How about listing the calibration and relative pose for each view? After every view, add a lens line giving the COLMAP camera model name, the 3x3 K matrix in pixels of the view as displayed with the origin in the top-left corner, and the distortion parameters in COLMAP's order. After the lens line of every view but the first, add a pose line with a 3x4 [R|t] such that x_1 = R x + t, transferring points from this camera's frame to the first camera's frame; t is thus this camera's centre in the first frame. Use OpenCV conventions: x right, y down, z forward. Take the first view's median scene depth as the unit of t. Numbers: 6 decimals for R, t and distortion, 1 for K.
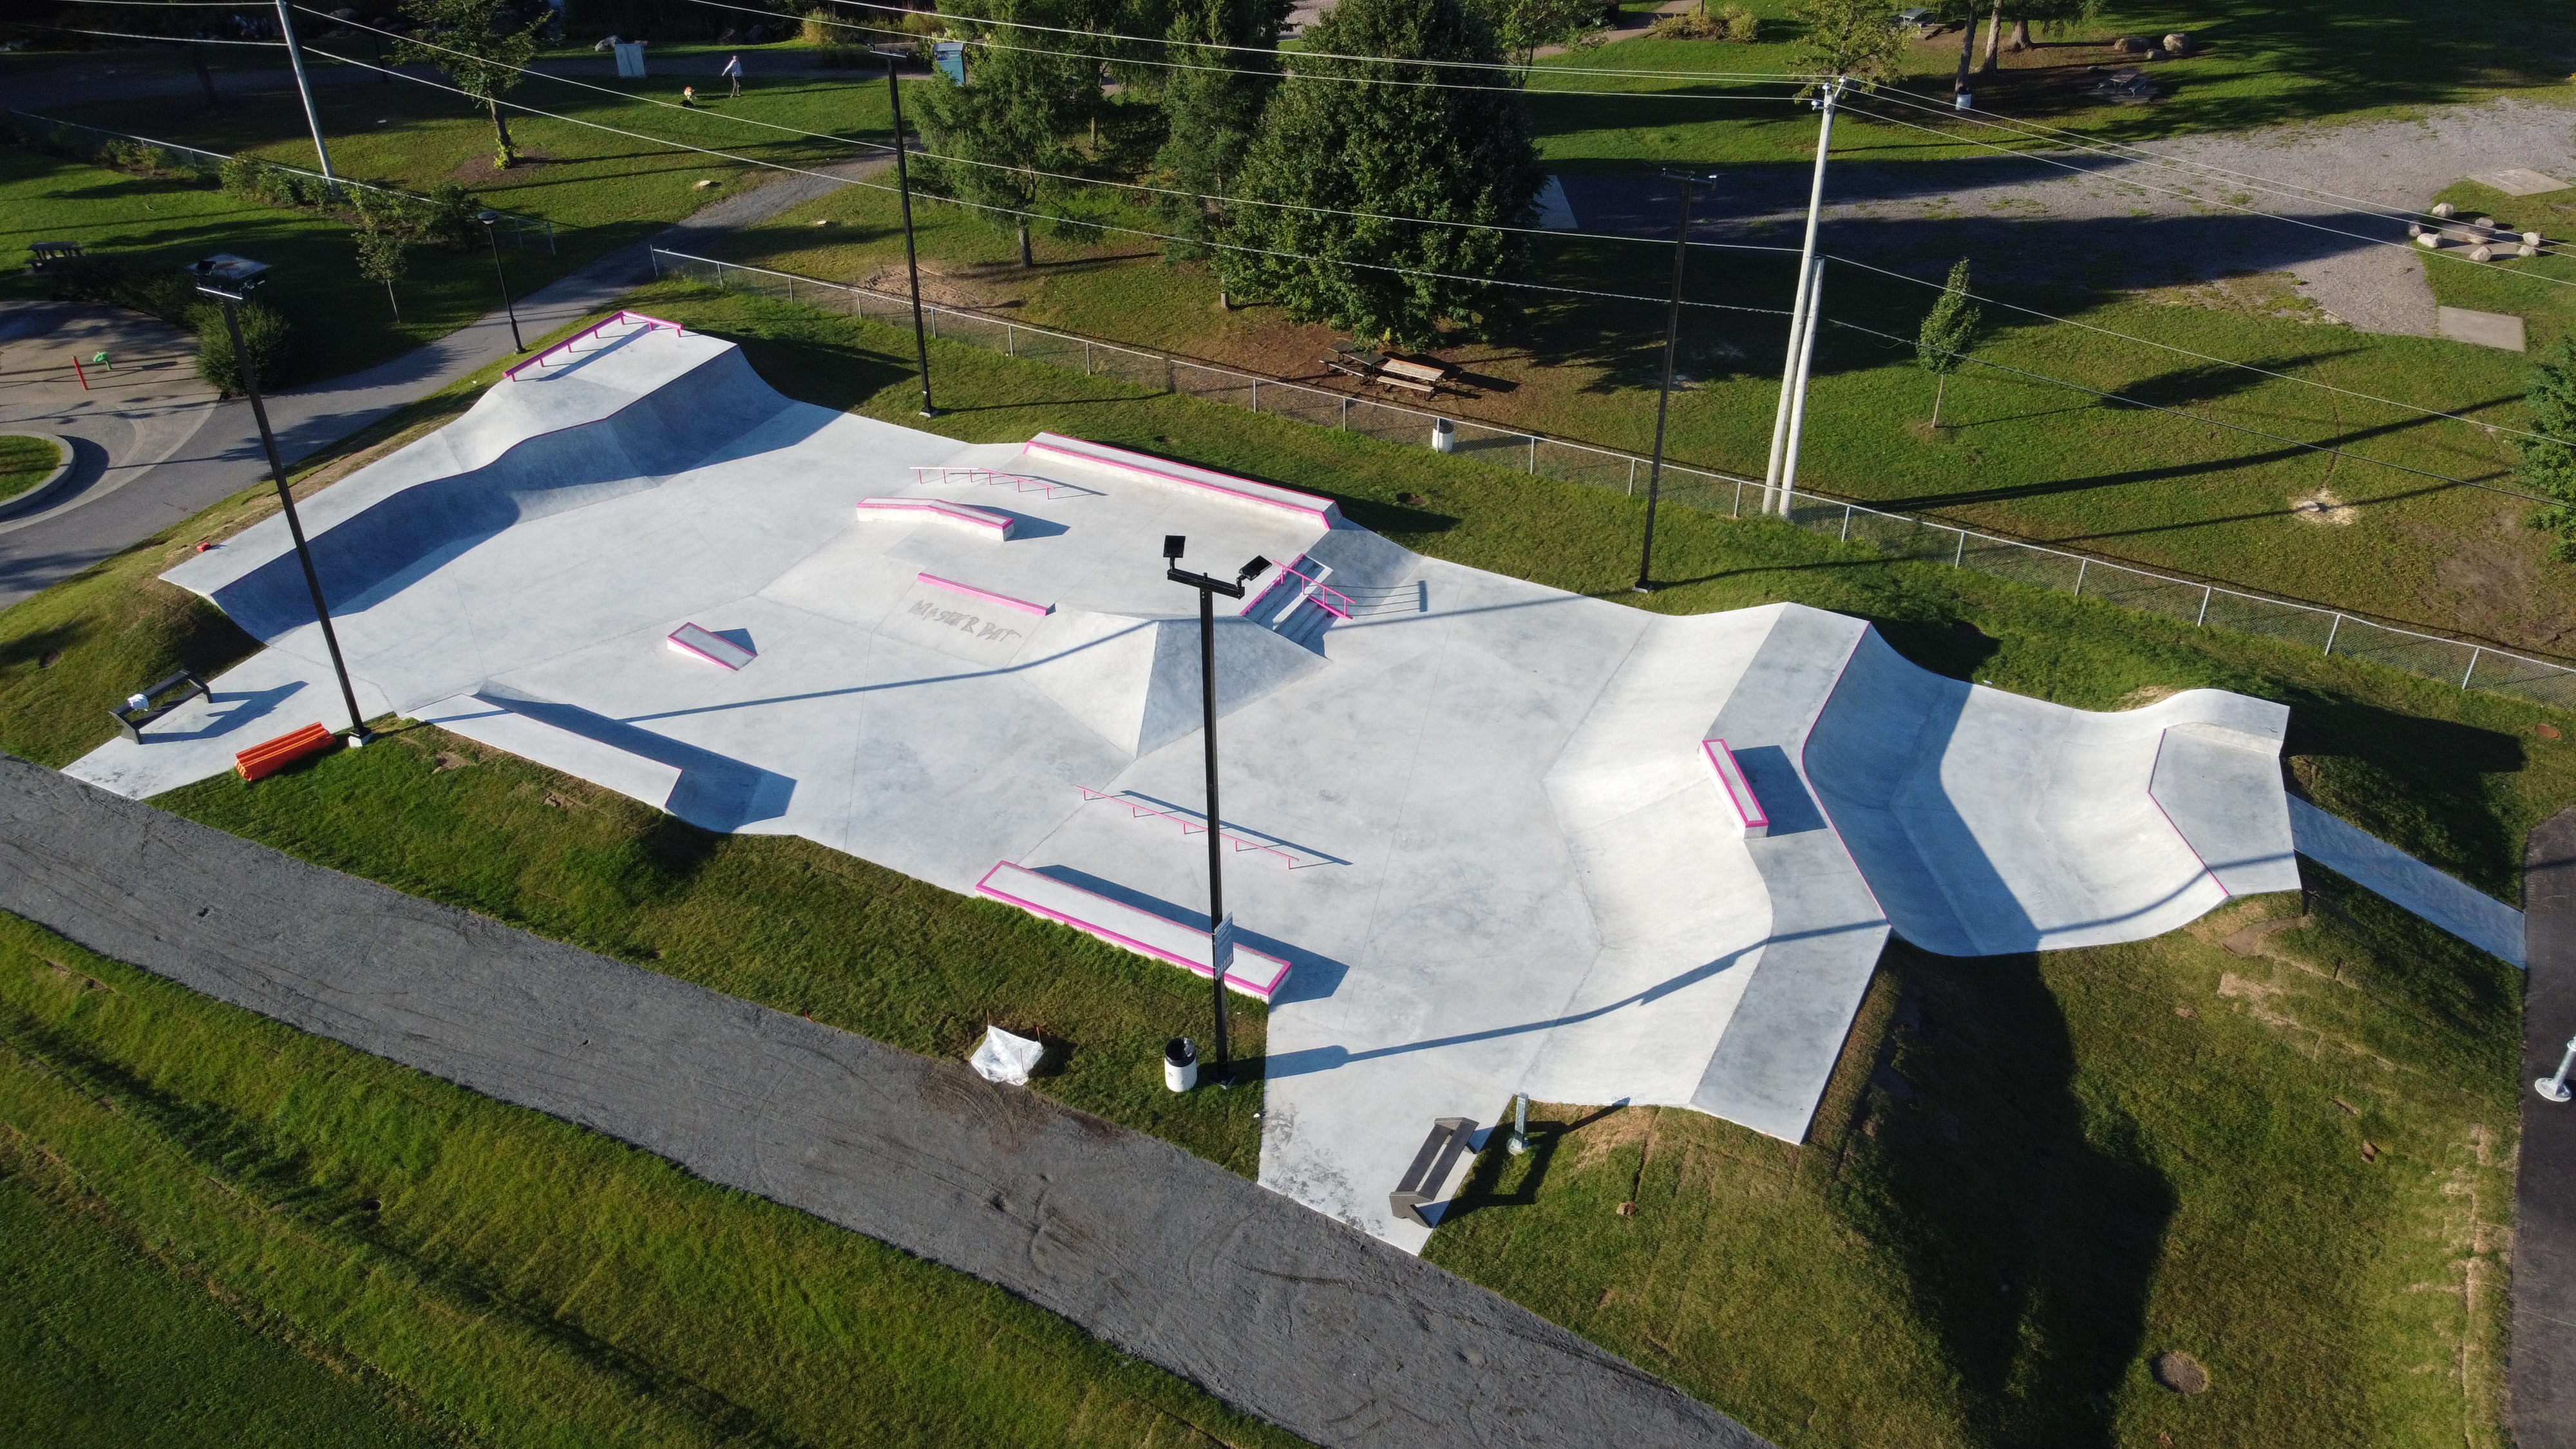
lens RADIAL K [[1987.9, 0, 1288.0], [0, 1987.9, 724.5], [0, 0, 1]] dist [-0.062366, -0.004455]
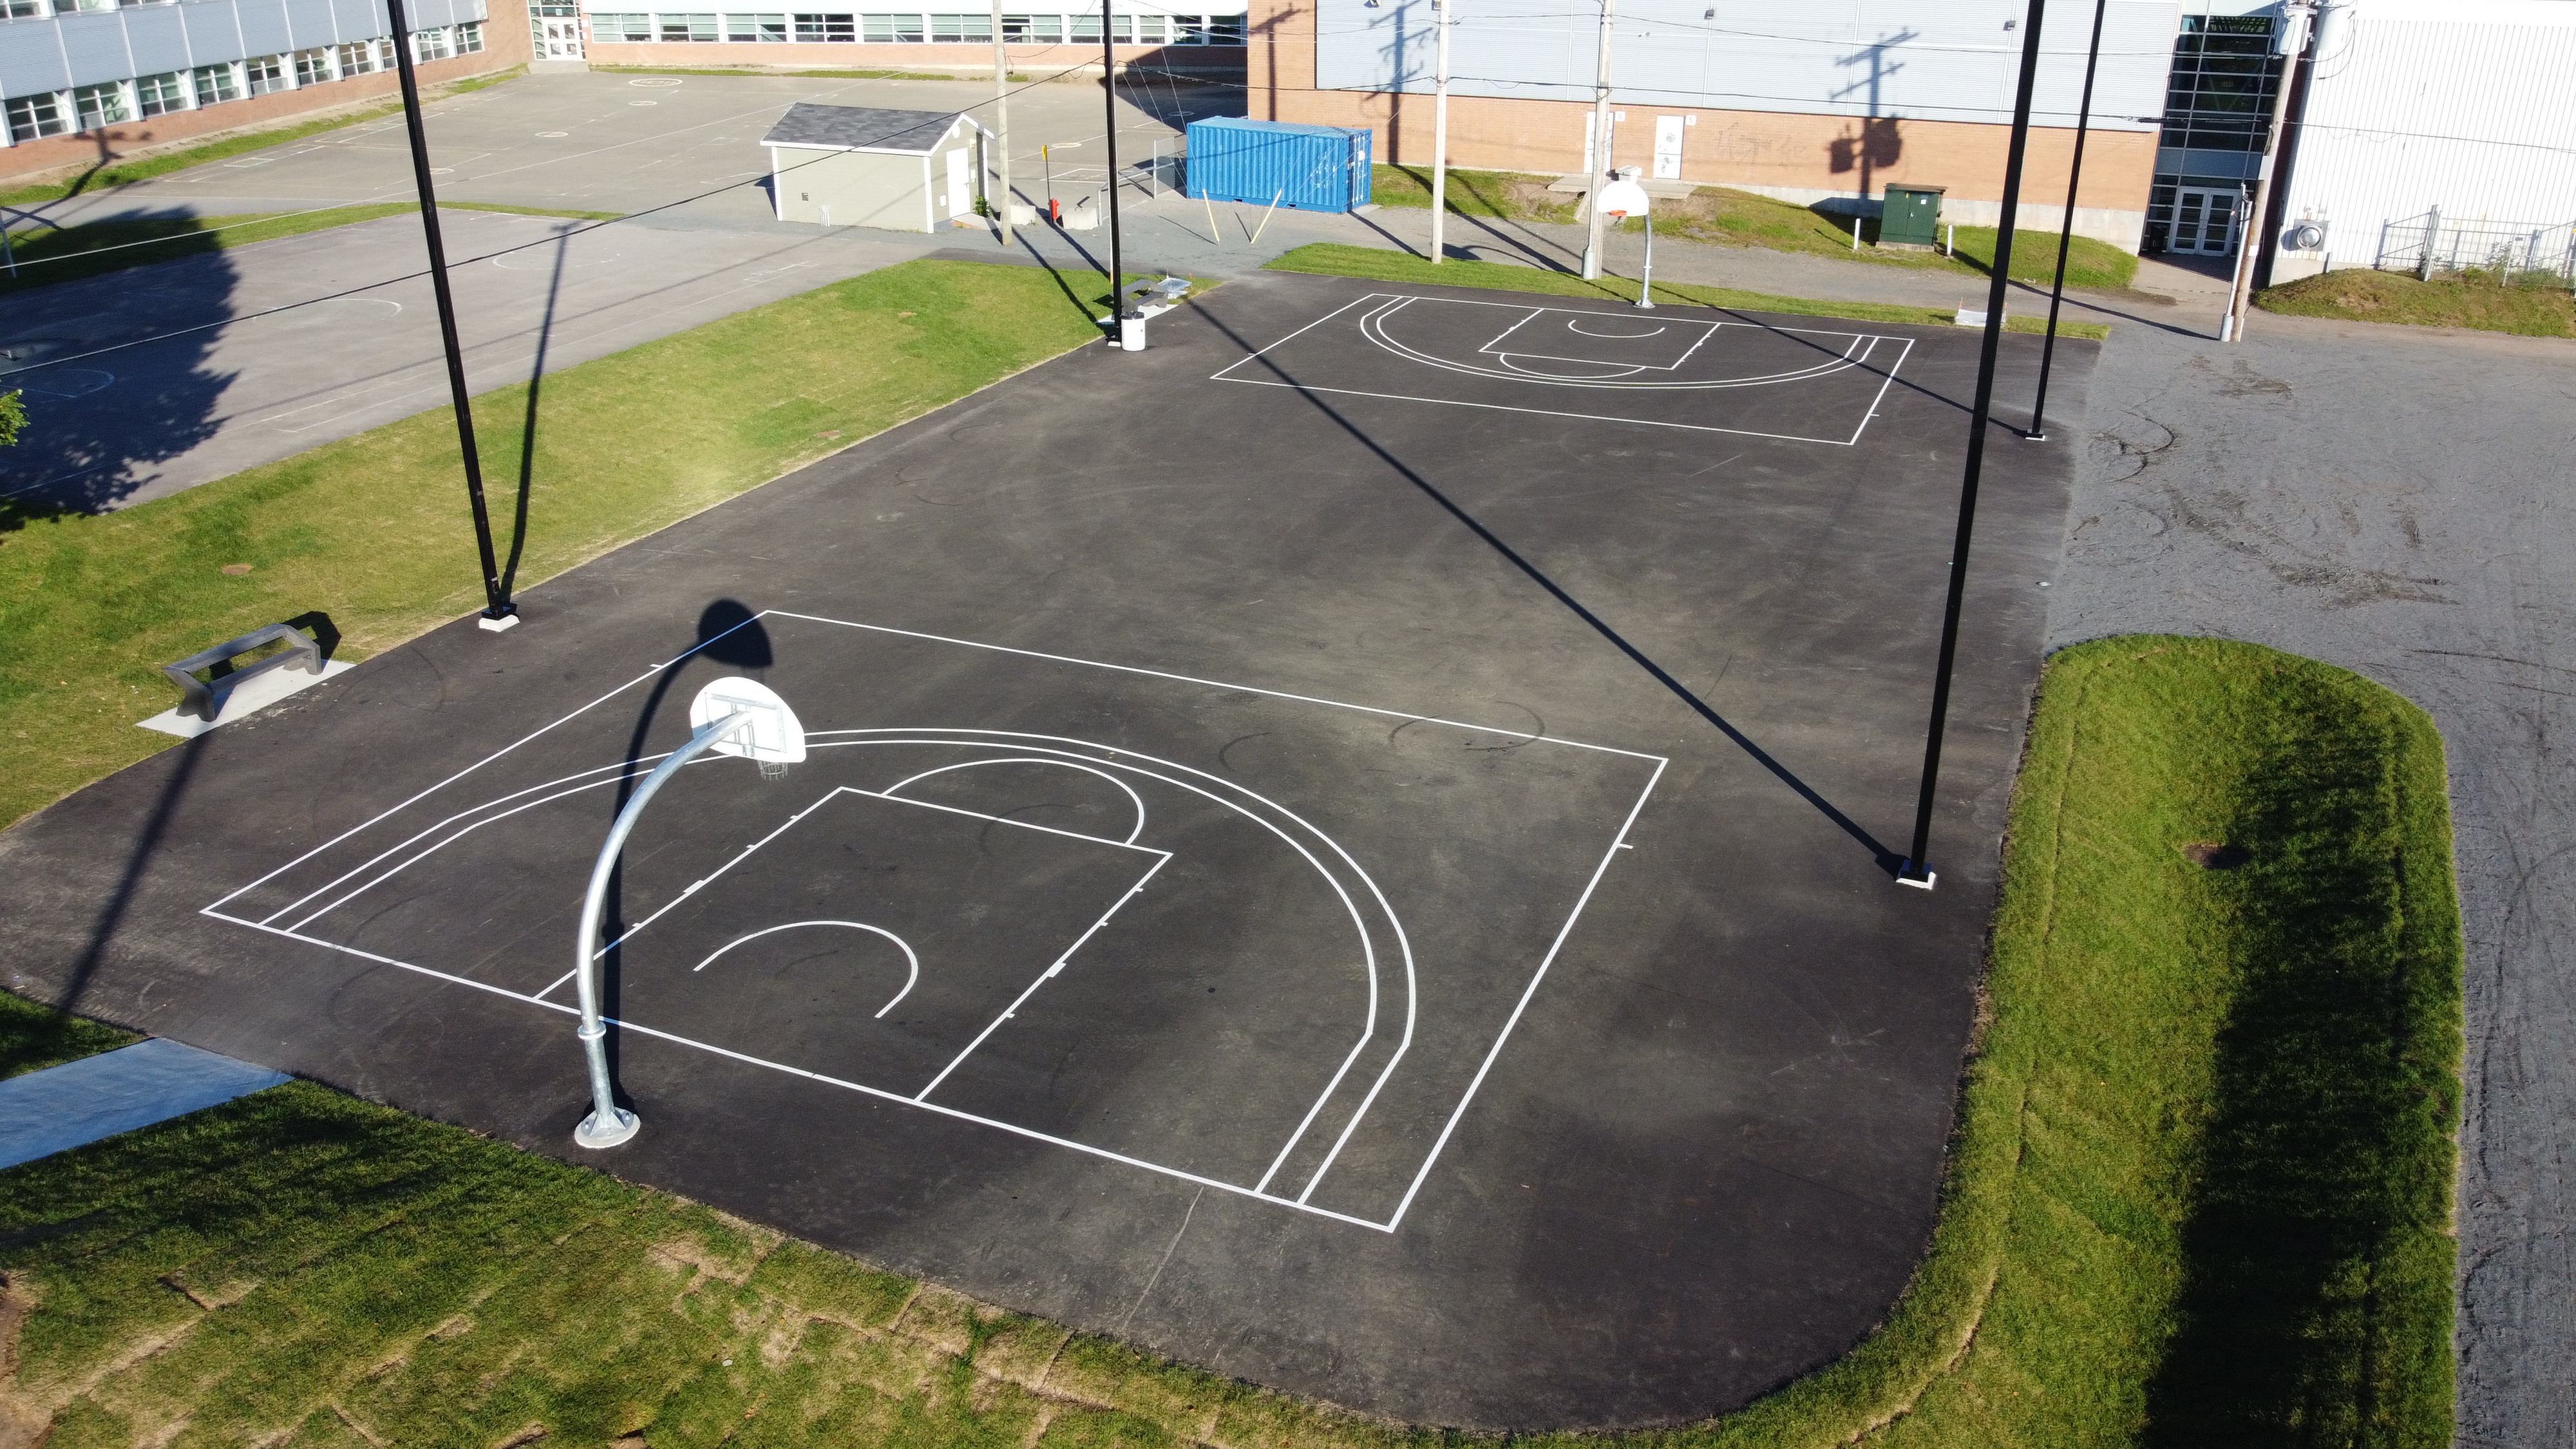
lens RADIAL K [[1987.9, 0, 1288.0], [0, 1987.9, 724.5], [0, 0, 1]] dist [-0.062366, -0.004455]
pose [[-0.076340, -0.394846, 0.915570, 0.193011], [0.564862, 0.739558, 0.366038, 0.016636], [-0.821646, 0.545115, 0.166576, 0.688691]]
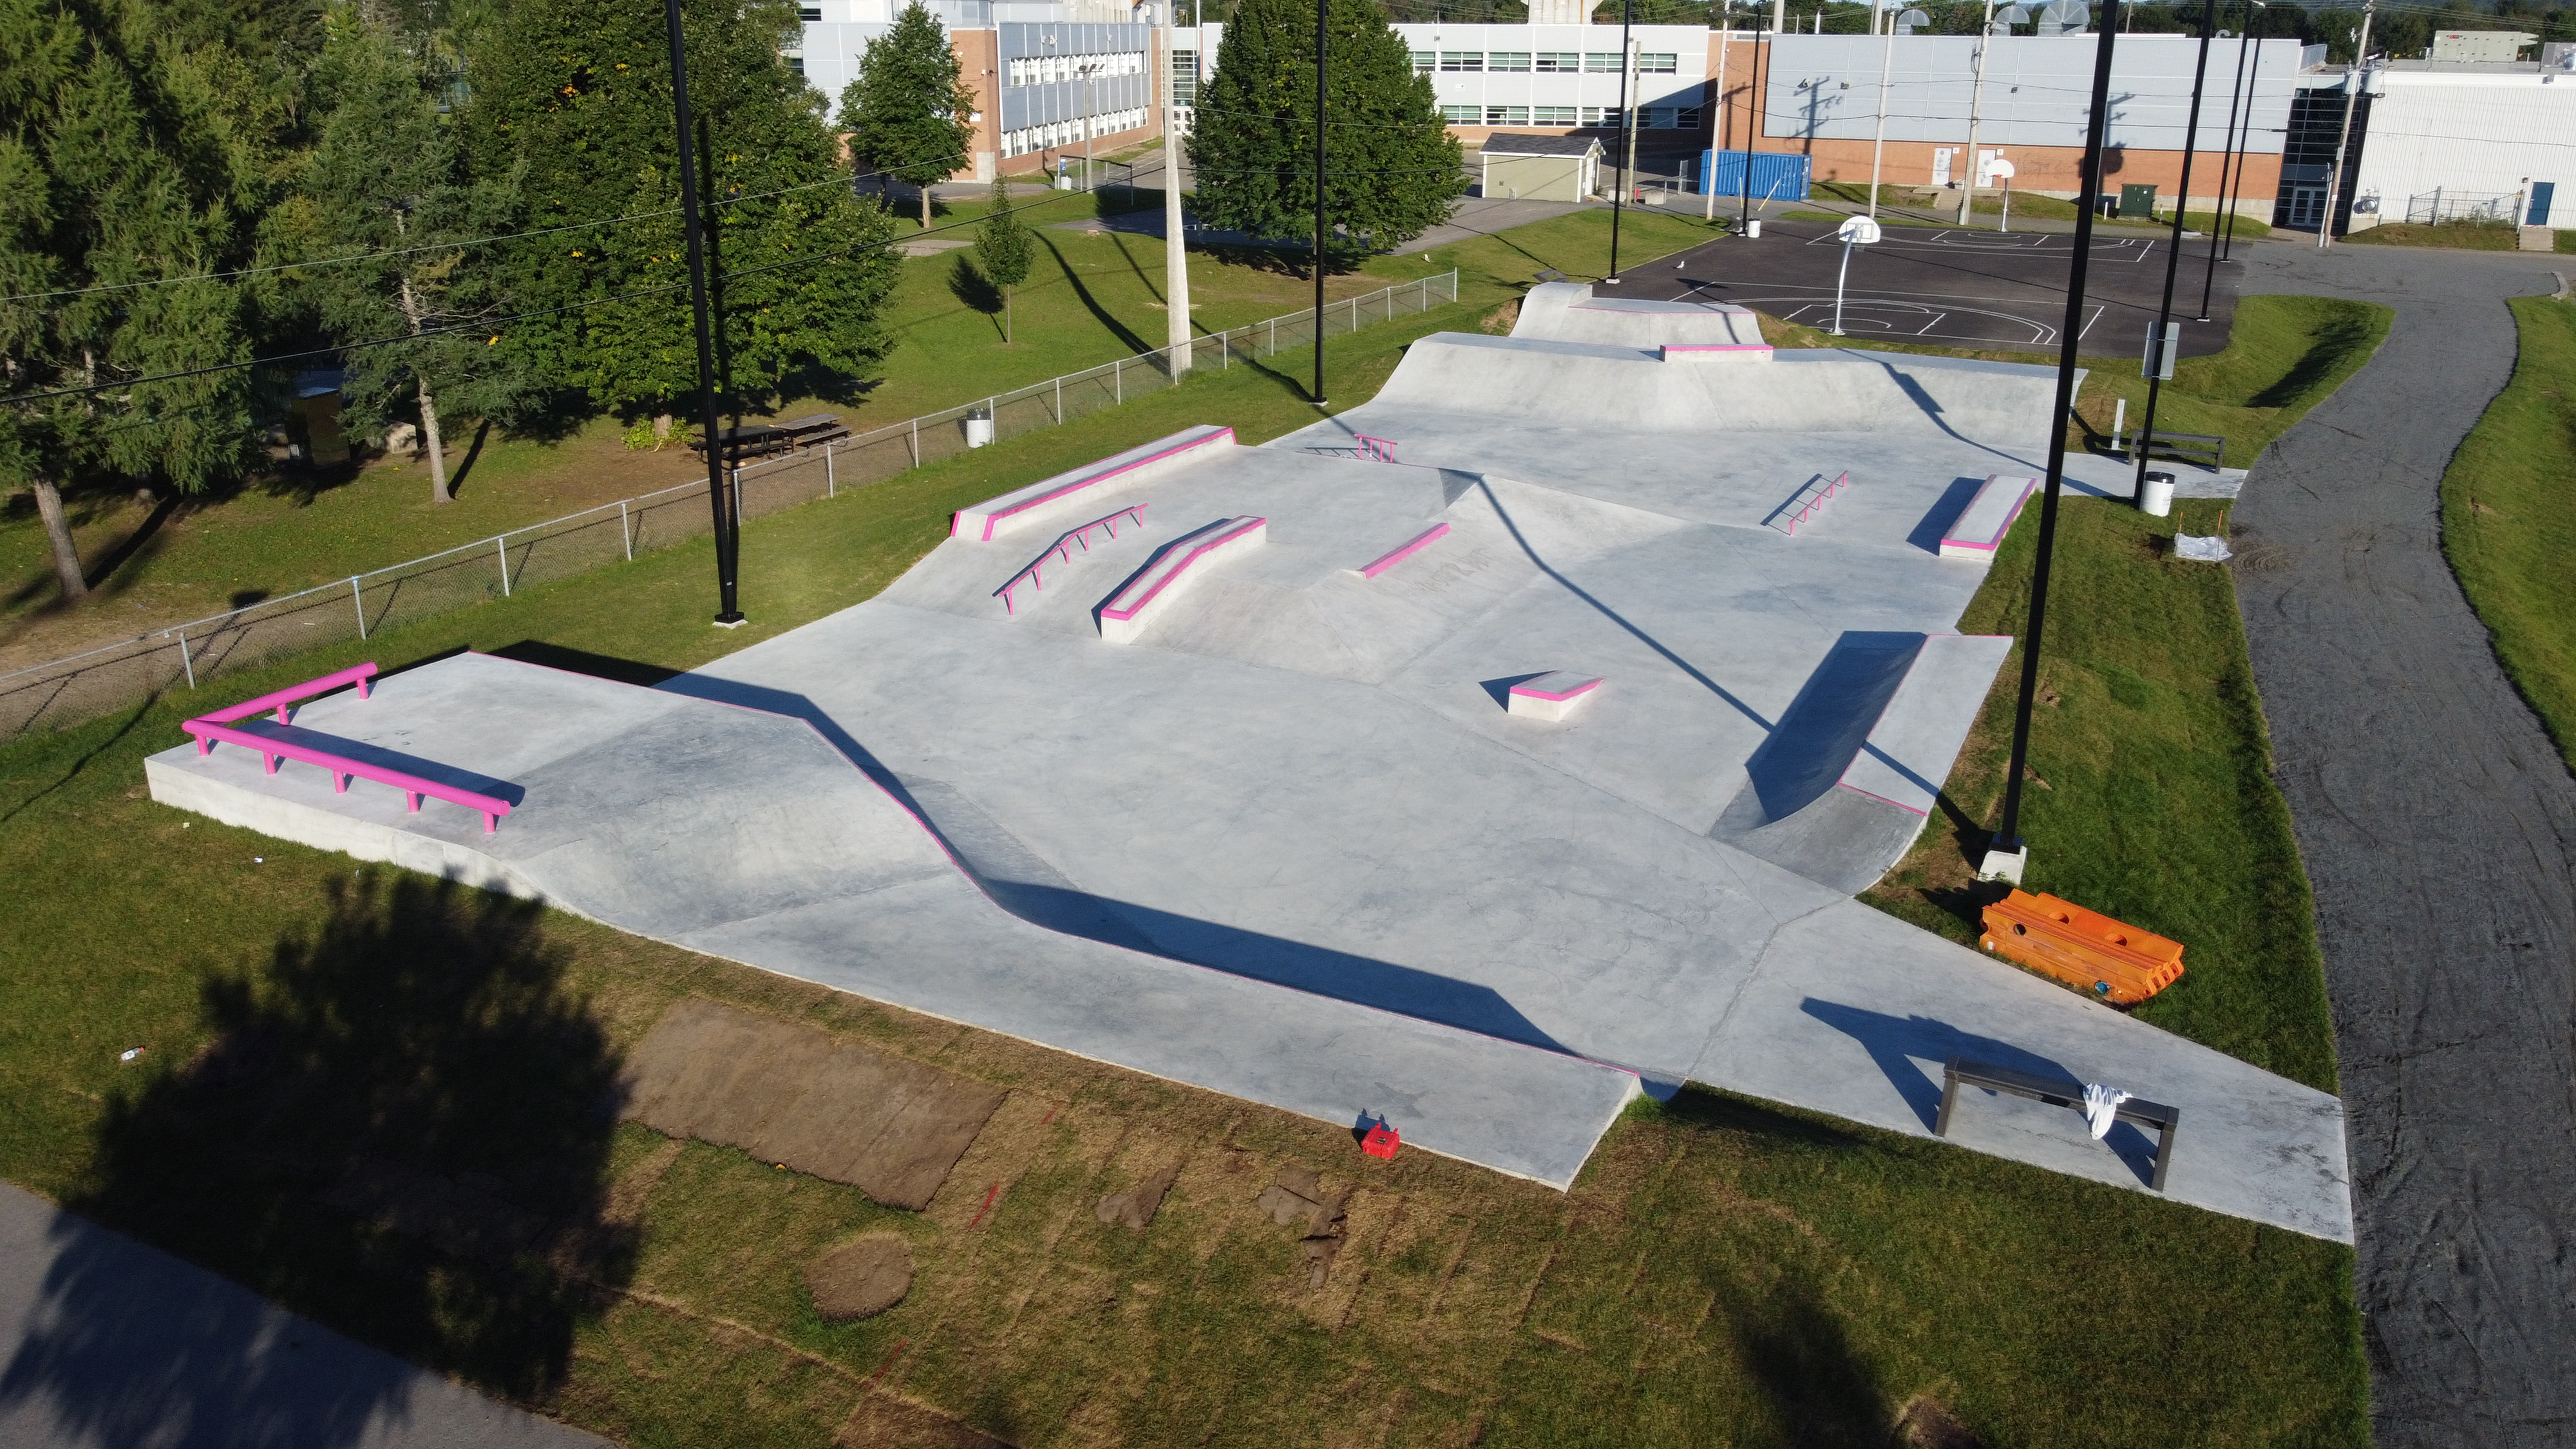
lens RADIAL K [[1987.9, 0, 1288.0], [0, 1987.9, 724.5], [0, 0, 1]] dist [-0.062366, -0.004455]
pose [[-0.020040, -0.330627, 0.943549, -1.140195], [0.562911, 0.776212, 0.283946, -0.325958], [-0.826274, 0.536825, 0.170558, 1.275749]]
